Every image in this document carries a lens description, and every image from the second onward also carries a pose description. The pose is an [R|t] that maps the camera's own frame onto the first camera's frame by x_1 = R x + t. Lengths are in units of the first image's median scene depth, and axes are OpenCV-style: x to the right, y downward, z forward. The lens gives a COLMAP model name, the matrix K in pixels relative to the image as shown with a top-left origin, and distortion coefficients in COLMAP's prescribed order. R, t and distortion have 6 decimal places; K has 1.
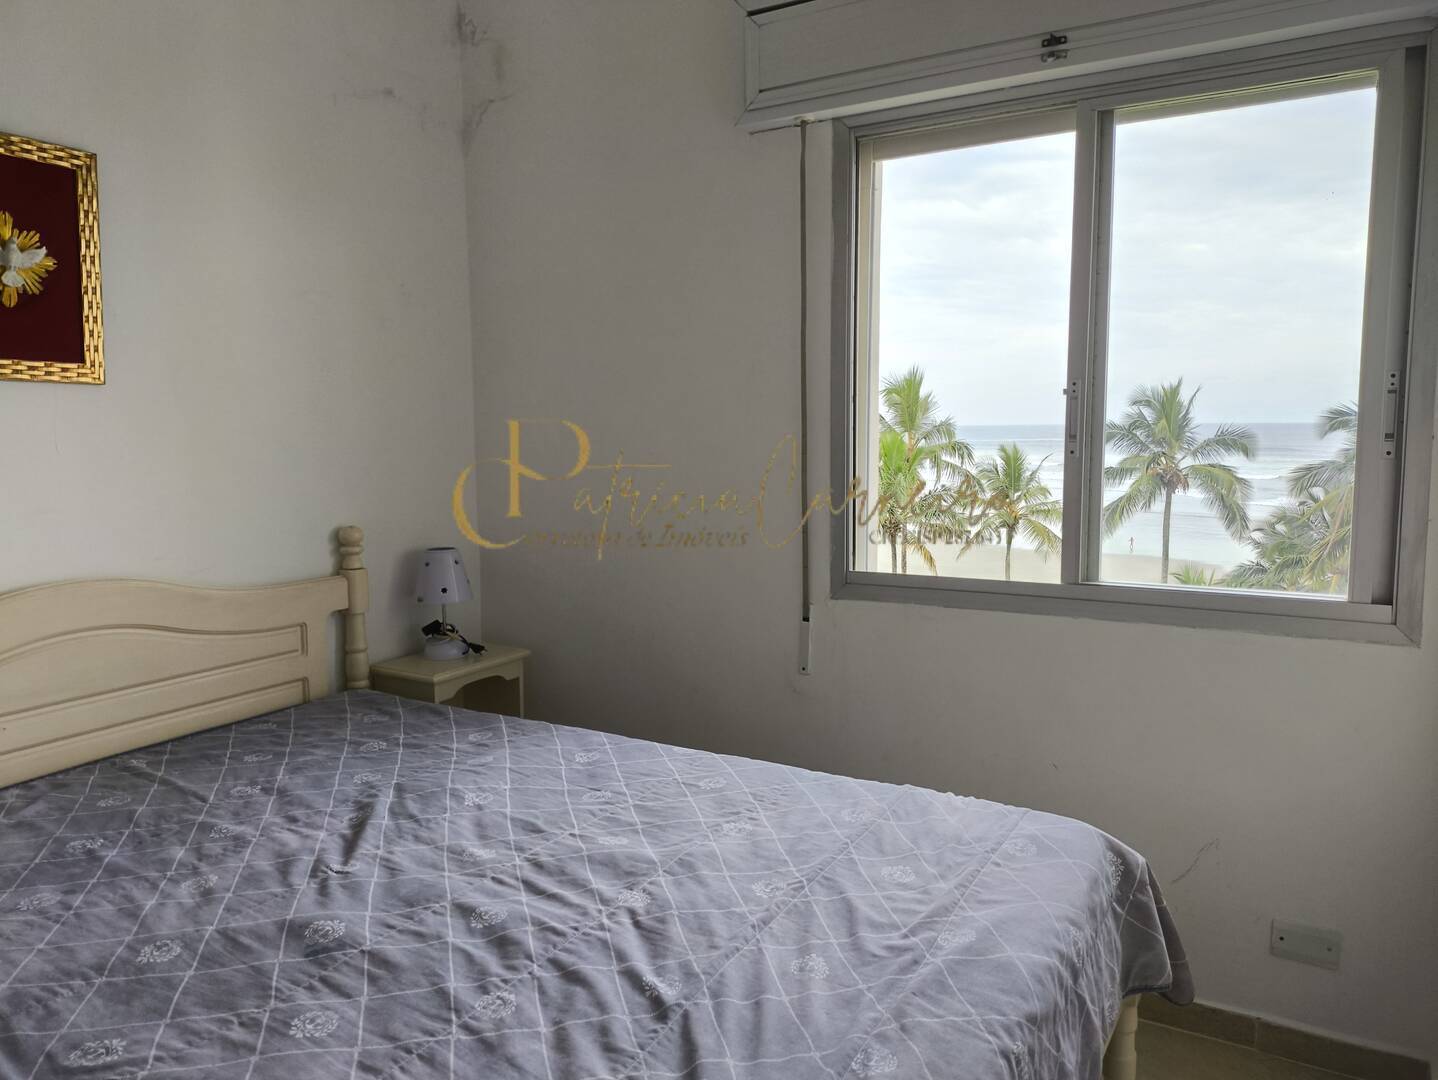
lens RADIAL K [[1060.2, 0, 721.9], [0, 1060.2, 531.5], [0, 0, 1]] dist [0.054400, -0.066402]
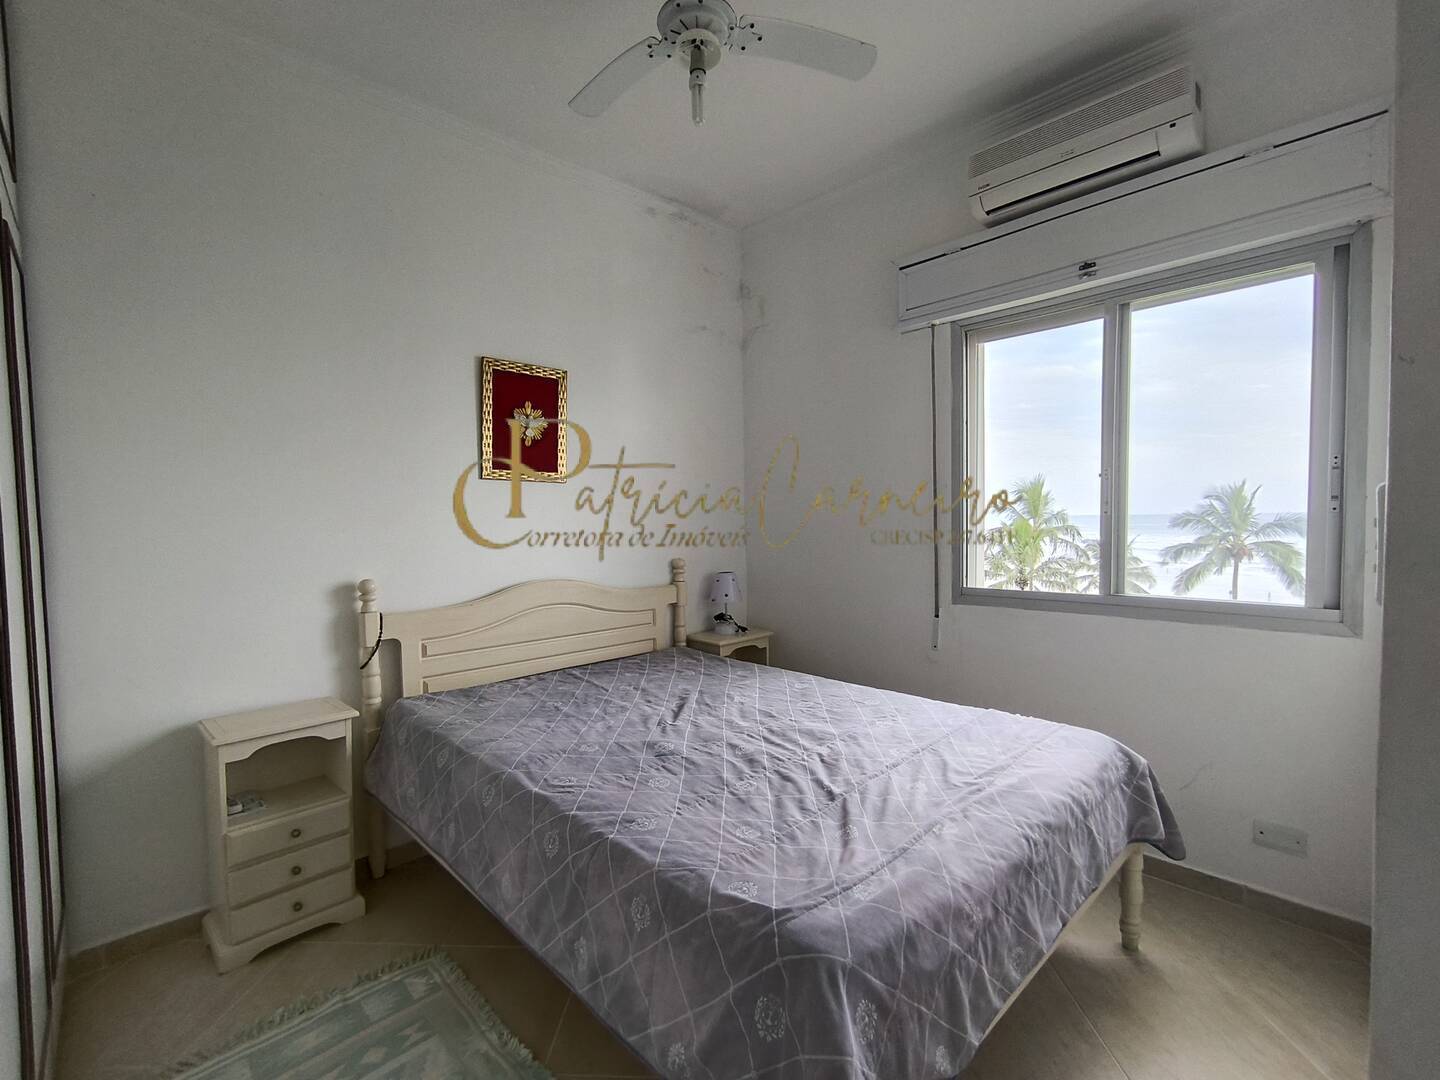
lens RADIAL K [[658.1, 0, 715.2], [0, 658.1, 543.4], [0, 0, 1]] dist [0.000231, 0.001055]
pose [[0.961985, 0.005292, -0.273052, 0.043147], [-0.020801, 0.998328, -0.053934, 0.049010], [0.272310, 0.057563, 0.960486, -0.141545]]
